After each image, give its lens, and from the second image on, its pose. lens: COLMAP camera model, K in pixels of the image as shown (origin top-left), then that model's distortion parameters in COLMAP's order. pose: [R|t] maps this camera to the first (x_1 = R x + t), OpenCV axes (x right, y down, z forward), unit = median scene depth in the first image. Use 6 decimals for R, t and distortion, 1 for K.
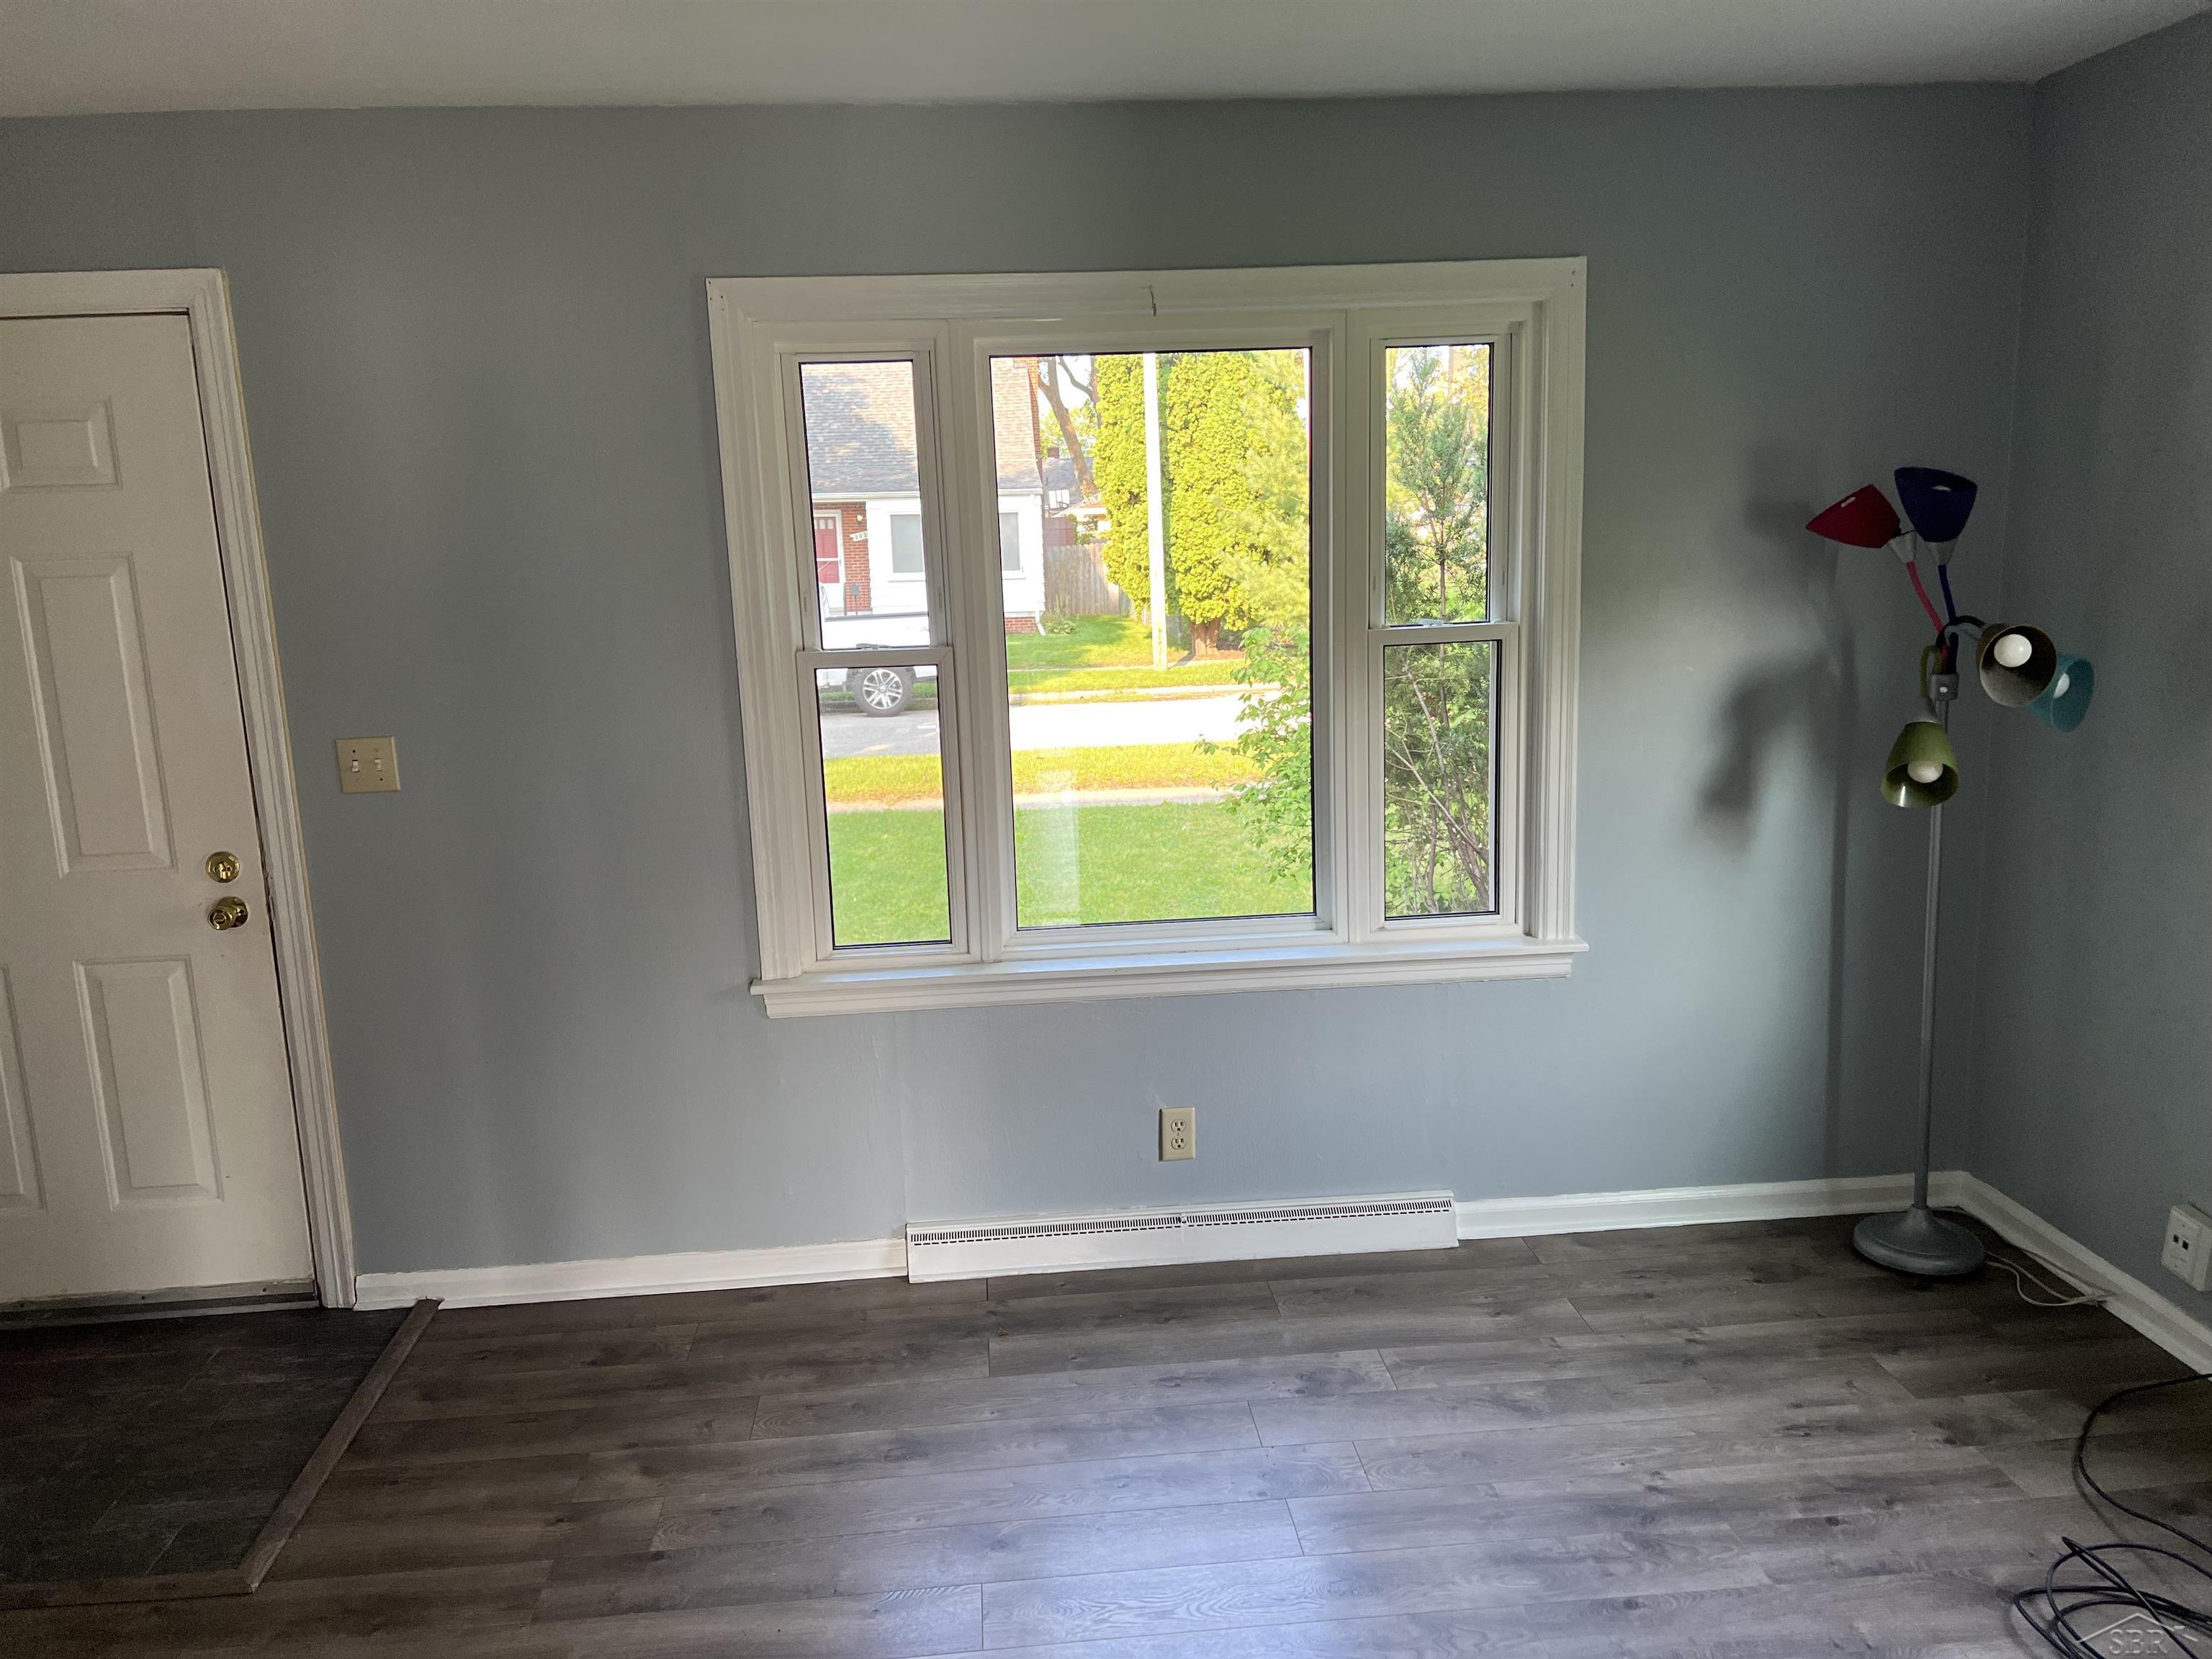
lens RADIAL K [[1659.1, 0, 1106.0], [0, 1659.1, 829.5], [0, 0, 1]] dist [0.095398, -0.155484]
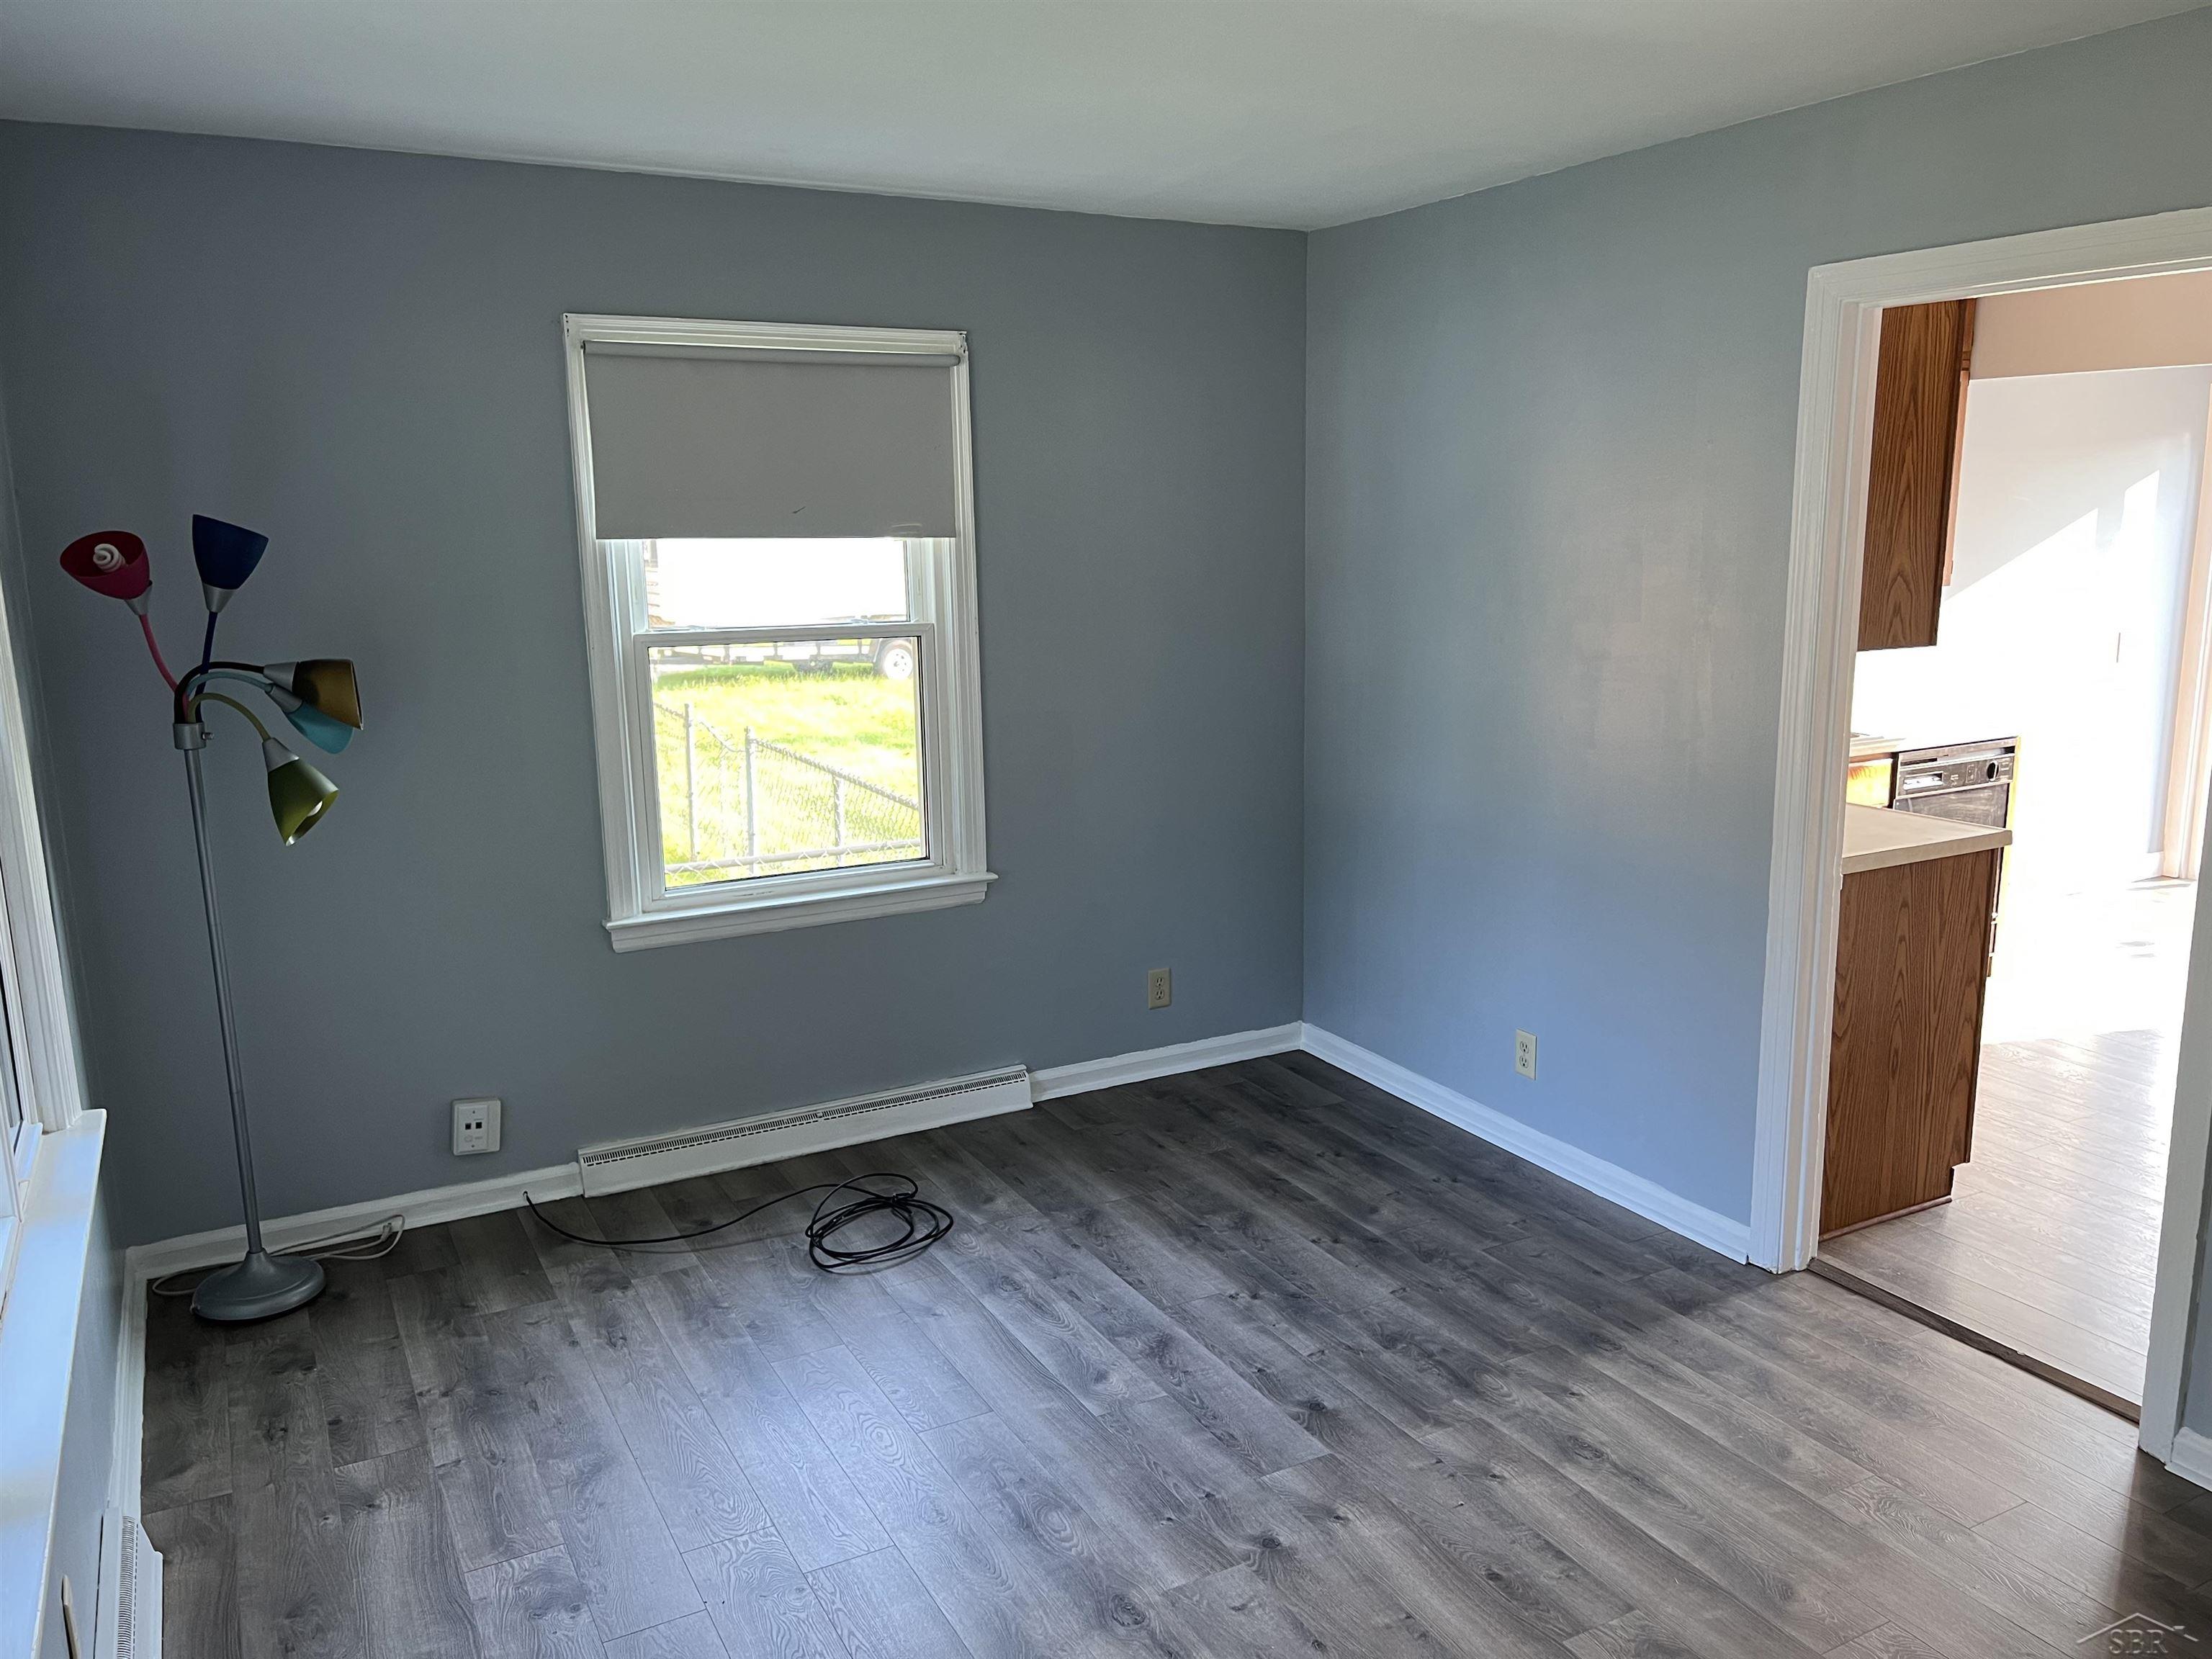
lens RADIAL K [[1659.1, 0, 1106.0], [0, 1659.1, 829.5], [0, 0, 1]] dist [0.095398, -0.155484]
pose [[-0.392916, -0.131409, 0.910137, -0.669832], [0.200727, 0.953614, 0.224342, -0.156277], [-0.897400, 0.270836, -0.348313, 0.932519]]
